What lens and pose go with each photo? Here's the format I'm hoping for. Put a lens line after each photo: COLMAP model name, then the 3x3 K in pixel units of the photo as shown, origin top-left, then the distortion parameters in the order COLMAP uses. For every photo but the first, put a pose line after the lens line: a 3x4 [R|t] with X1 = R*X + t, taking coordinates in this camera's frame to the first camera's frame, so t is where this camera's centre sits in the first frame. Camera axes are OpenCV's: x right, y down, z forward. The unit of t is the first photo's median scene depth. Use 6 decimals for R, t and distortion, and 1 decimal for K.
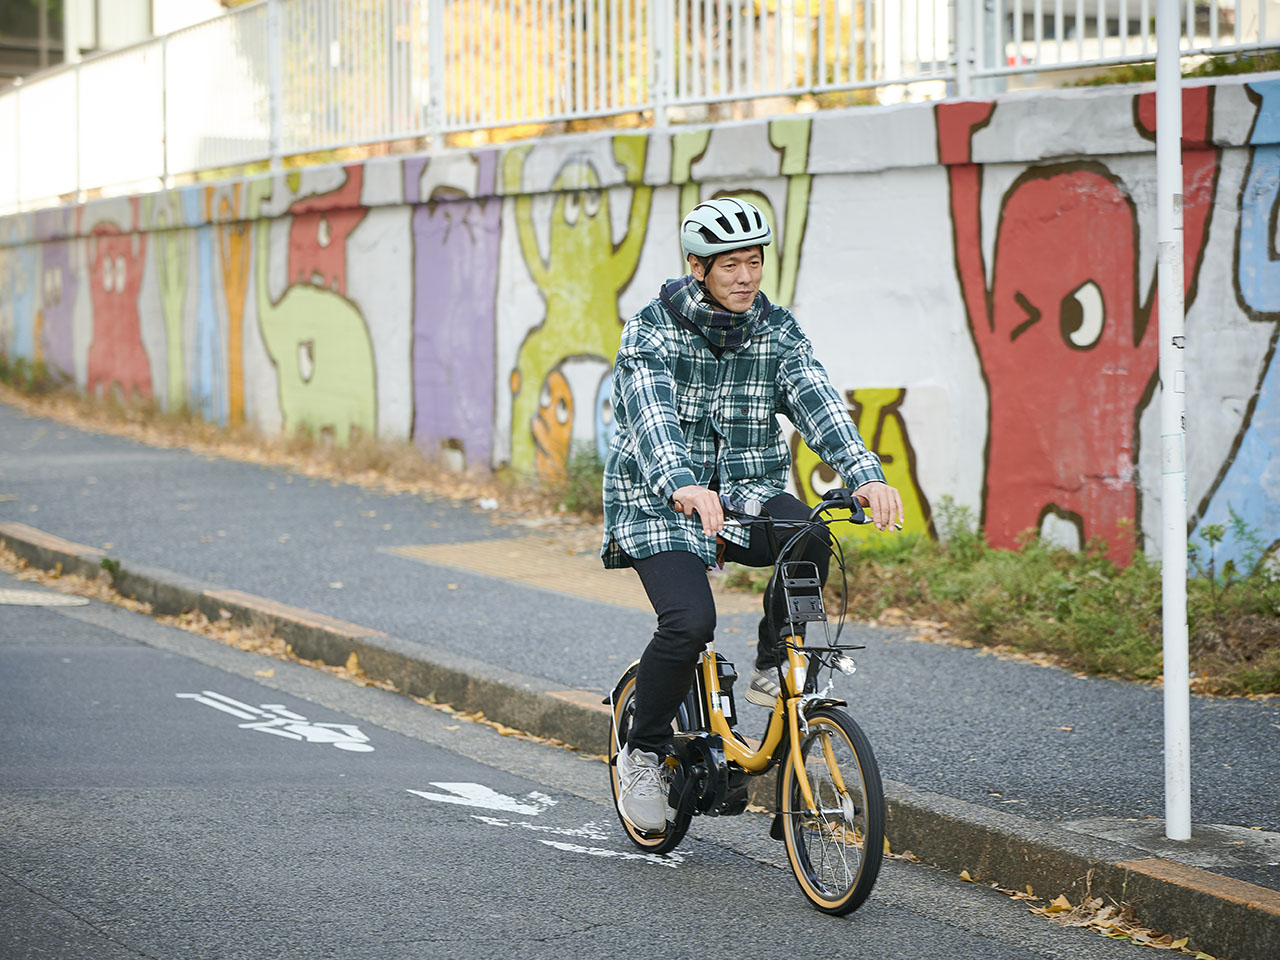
lens RADIAL K [[3816.9, 0, 639.9], [0, 3816.9, 478.6], [0, 0, 1]] dist [0.170624, 0.000000]
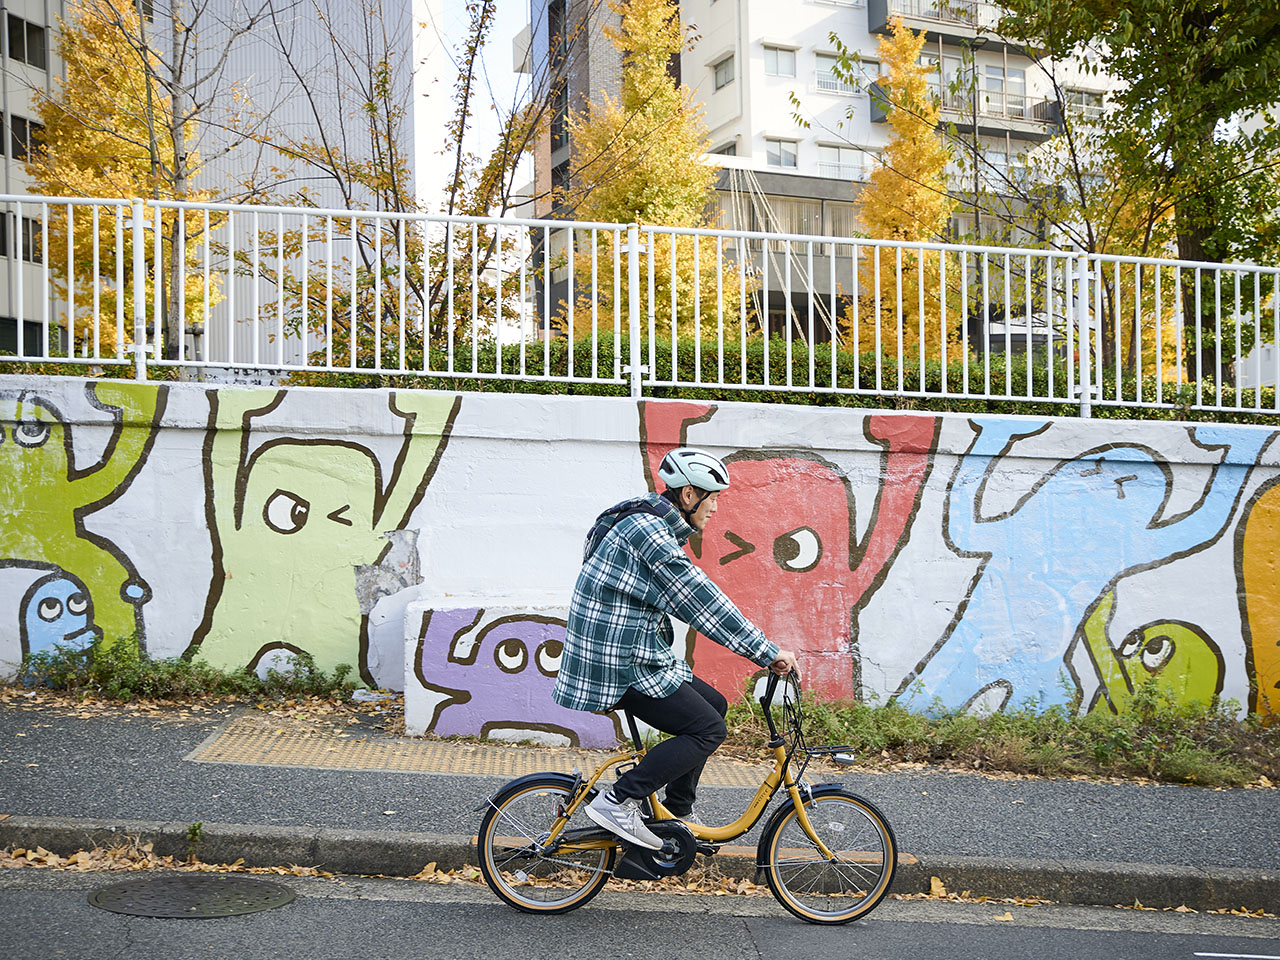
lens RADIAL K [[1316.9, 0, 639.6], [0, 1316.9, 487.6], [0, 0, 1]] dist [0.010234, 0.000000]
pose [[0.370434, 0.029872, 0.928378, -0.433179], [0.011557, 0.999257, -0.036764, -0.051327], [-0.928787, 0.024347, 0.369813, 0.903454]]
